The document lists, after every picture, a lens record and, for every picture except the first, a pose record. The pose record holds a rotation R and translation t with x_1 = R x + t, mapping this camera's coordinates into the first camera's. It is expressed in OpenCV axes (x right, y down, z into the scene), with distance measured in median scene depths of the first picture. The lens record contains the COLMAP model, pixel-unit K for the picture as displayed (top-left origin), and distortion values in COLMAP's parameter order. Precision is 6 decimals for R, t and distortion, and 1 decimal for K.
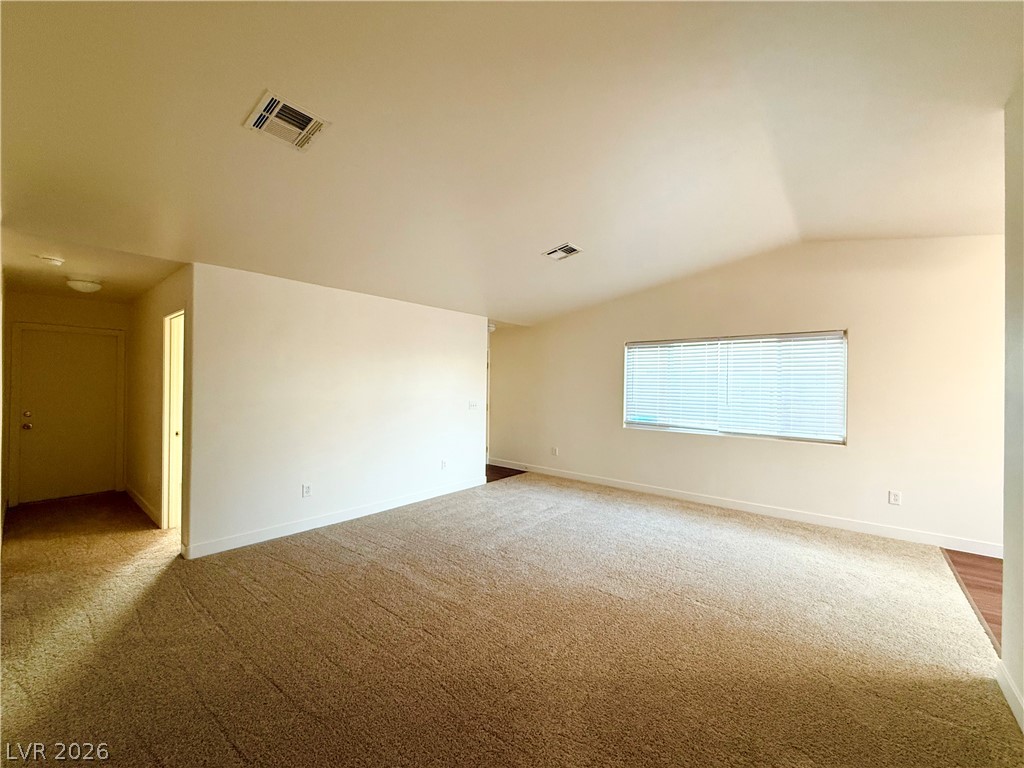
lens RADIAL K [[407.6, 0, 512.0], [0, 407.6, 384.0], [0, 0, 1]] dist [-0.001756, -0.000359]
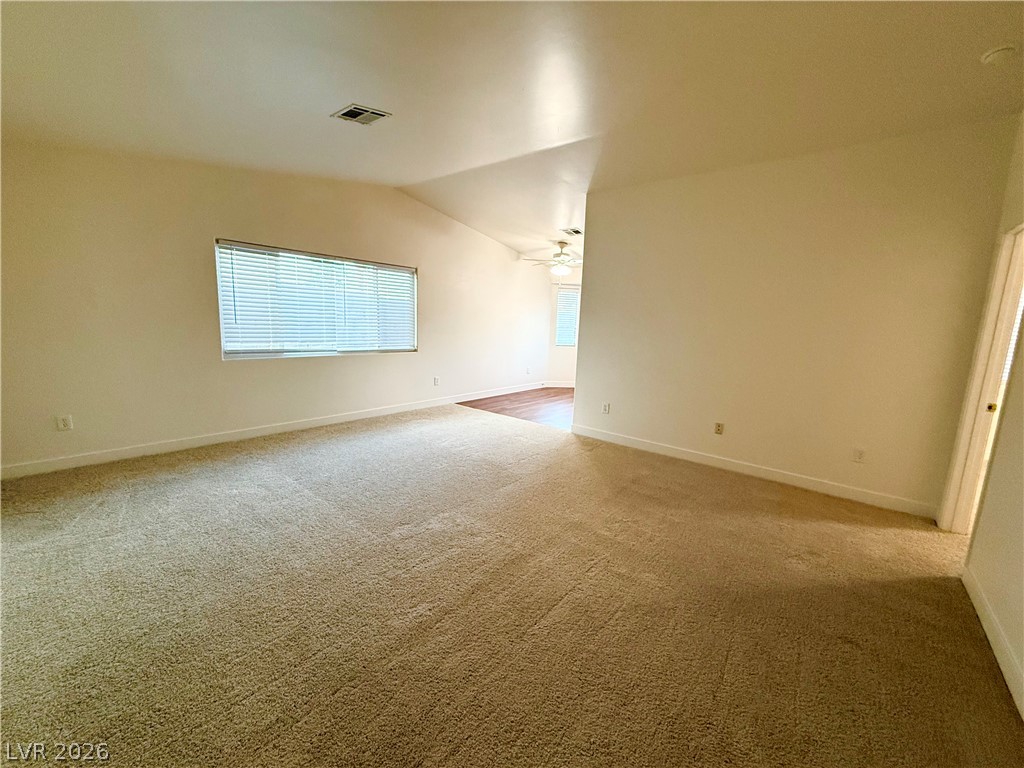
lens RADIAL K [[407.6, 0, 512.0], [0, 407.6, 384.0], [0, 0, 1]] dist [-0.001756, -0.000359]
pose [[0.016964, -0.174250, 0.984555, -0.807703], [-0.048221, 0.983409, 0.174878, -0.005466], [-0.998693, -0.050443, 0.008280, 0.874698]]
